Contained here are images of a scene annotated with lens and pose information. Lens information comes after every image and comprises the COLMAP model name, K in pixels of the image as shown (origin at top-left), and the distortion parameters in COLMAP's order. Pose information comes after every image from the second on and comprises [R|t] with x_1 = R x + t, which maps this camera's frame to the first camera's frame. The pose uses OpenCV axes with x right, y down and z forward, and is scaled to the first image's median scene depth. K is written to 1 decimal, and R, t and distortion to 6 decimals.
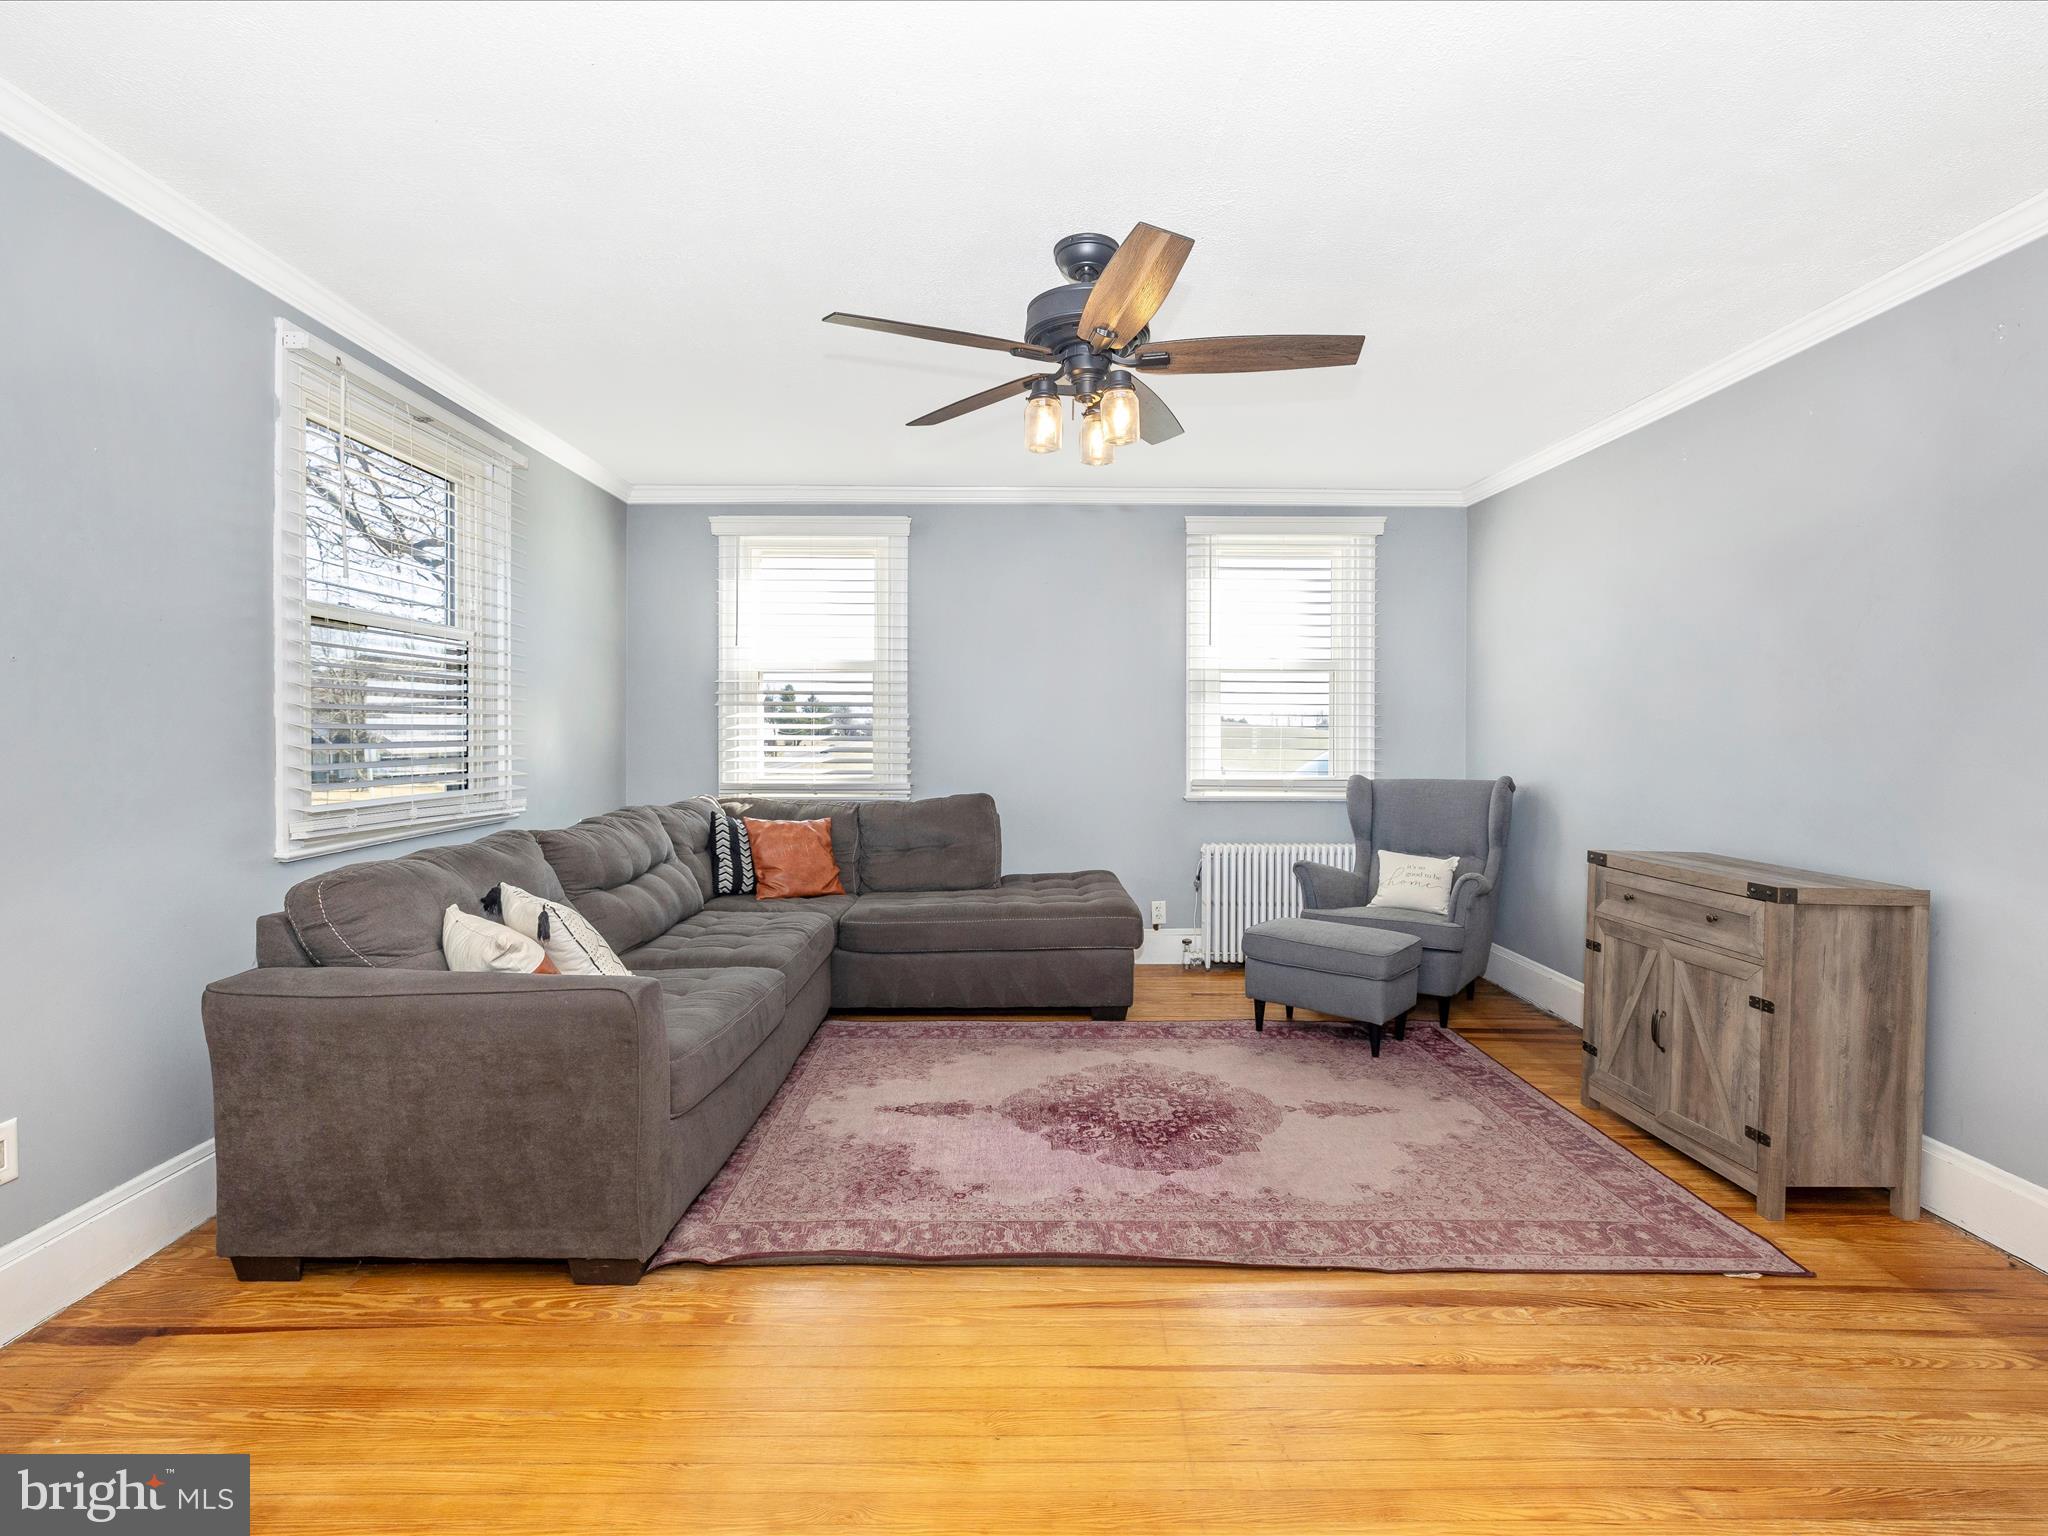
lens RADIAL K [[968.0, 0, 1023.0], [0, 968.0, 753.5], [0, 0, 1]] dist [-0.003552, -0.000201]
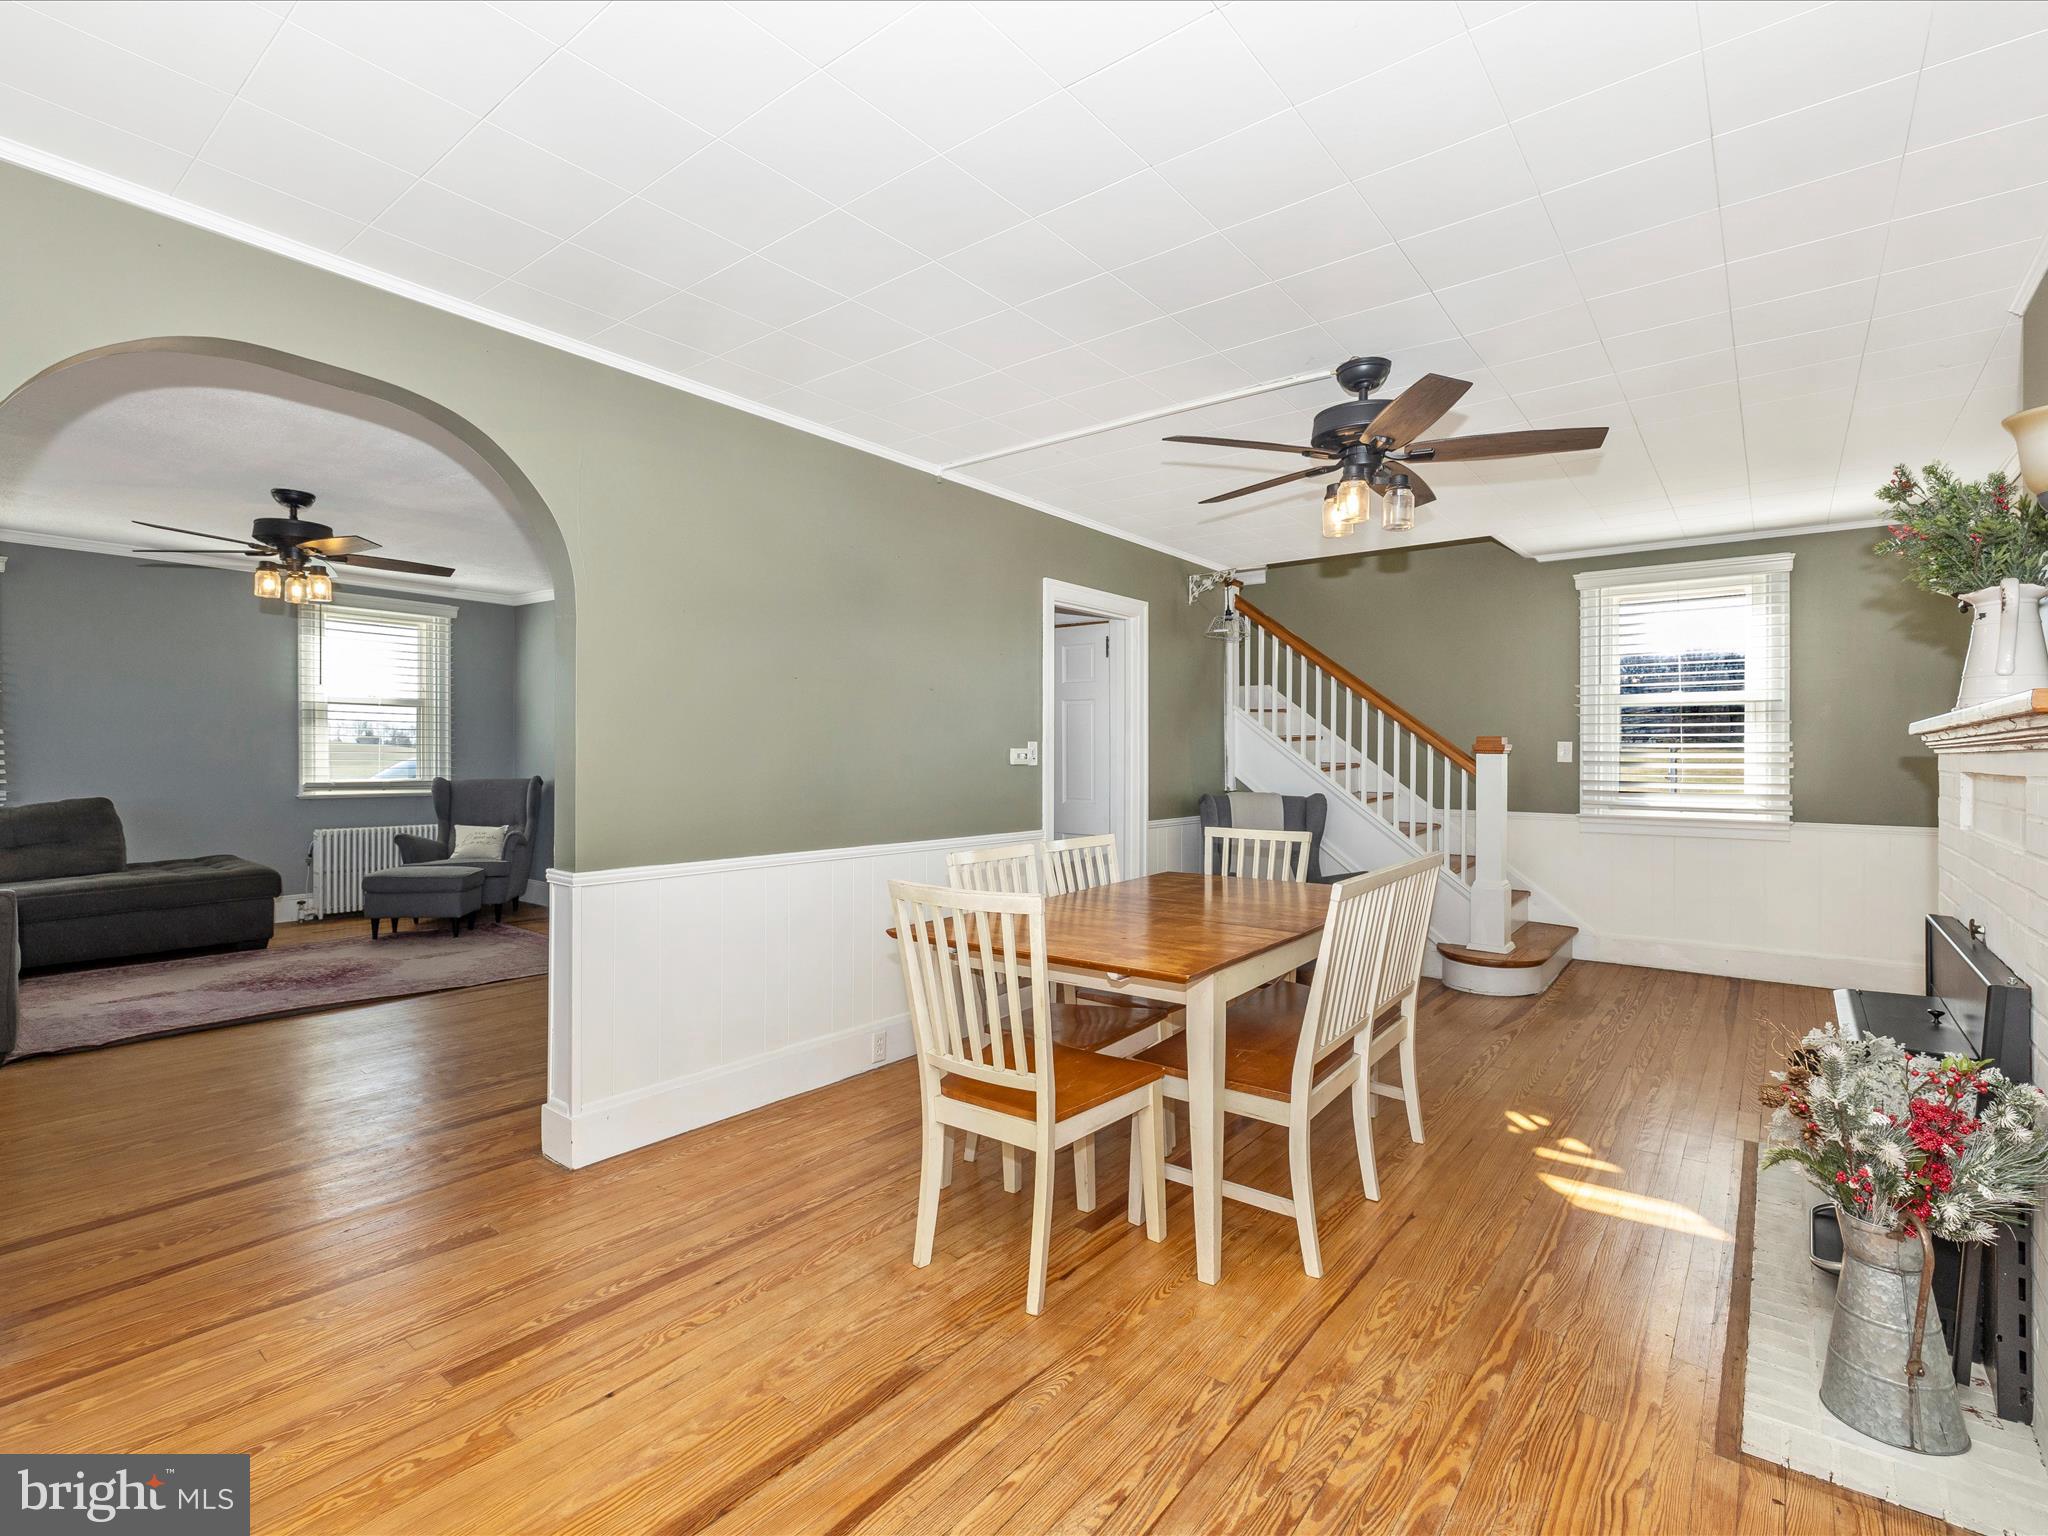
lens RADIAL K [[968.0, 0, 1026.0], [0, 968.0, 755.8], [0, 0, 1]] dist [-0.003552, -0.000201]
pose [[0.621001, 0.000302, 0.783810, -0.460132], [0.009444, 0.999924, -0.007867, 0.016864], [-0.783753, 0.012288, 0.620951, -1.124644]]
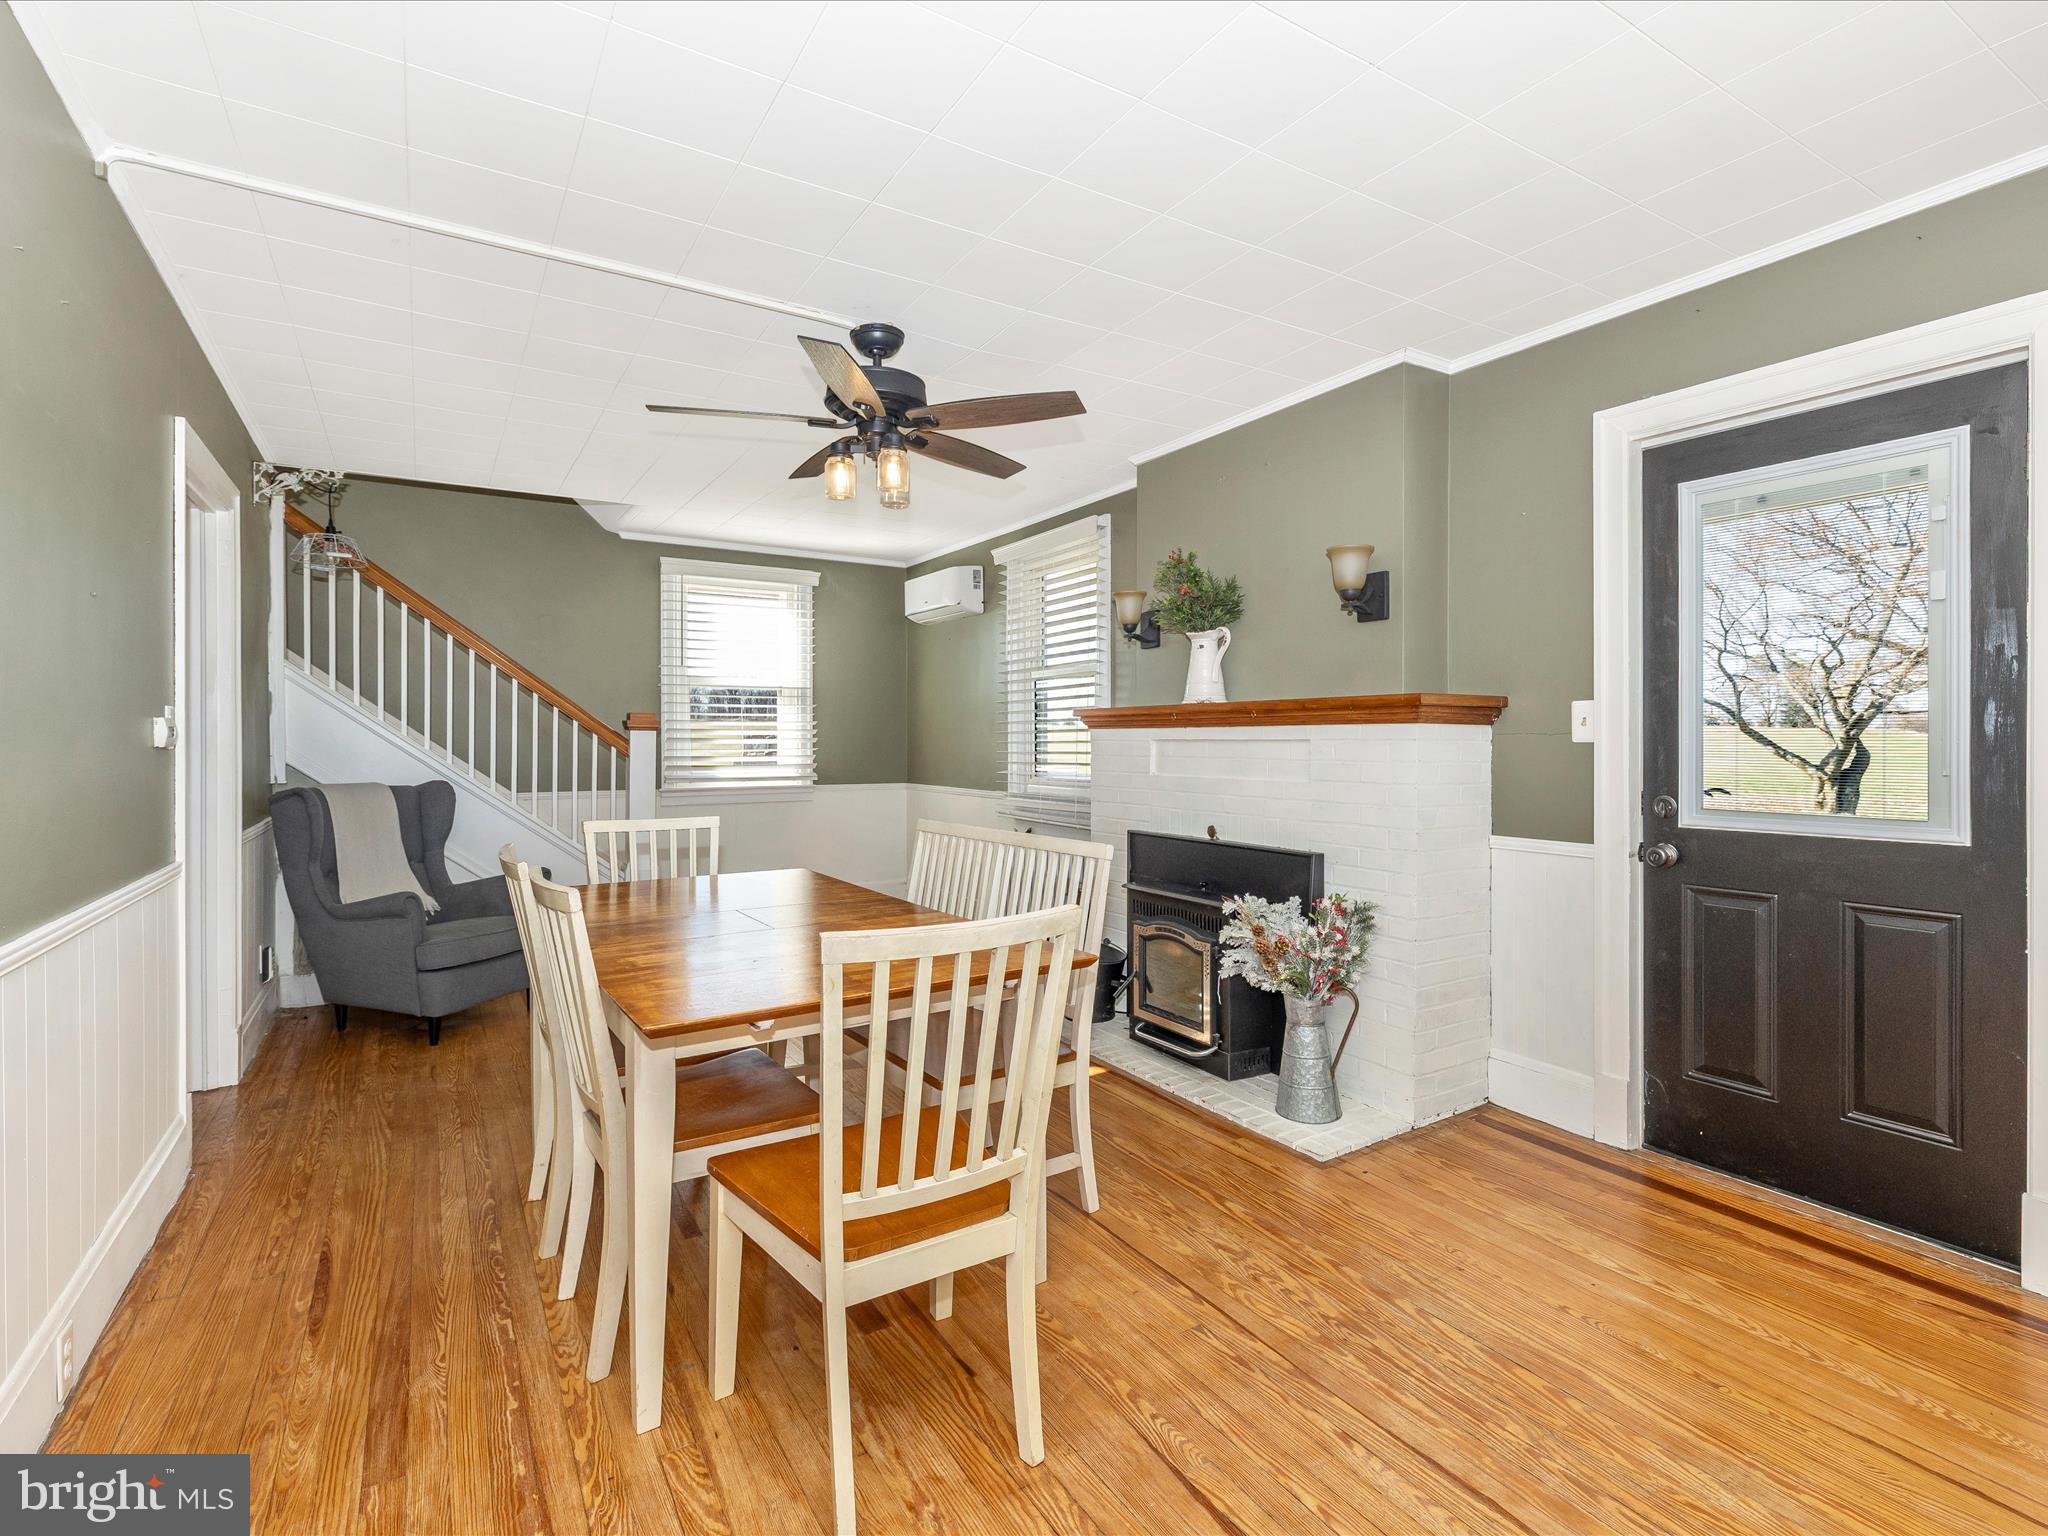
lens RADIAL K [[968.0, 0, 1019.4], [0, 968.0, 778.5], [0, 0, 1]] dist [-0.003552, -0.000201]
pose [[-0.516034, -0.041307, 0.855572, -0.373032], [0.013866, 0.998303, 0.056561, 0.002254], [-0.856456, 0.041051, -0.514585, -0.328959]]
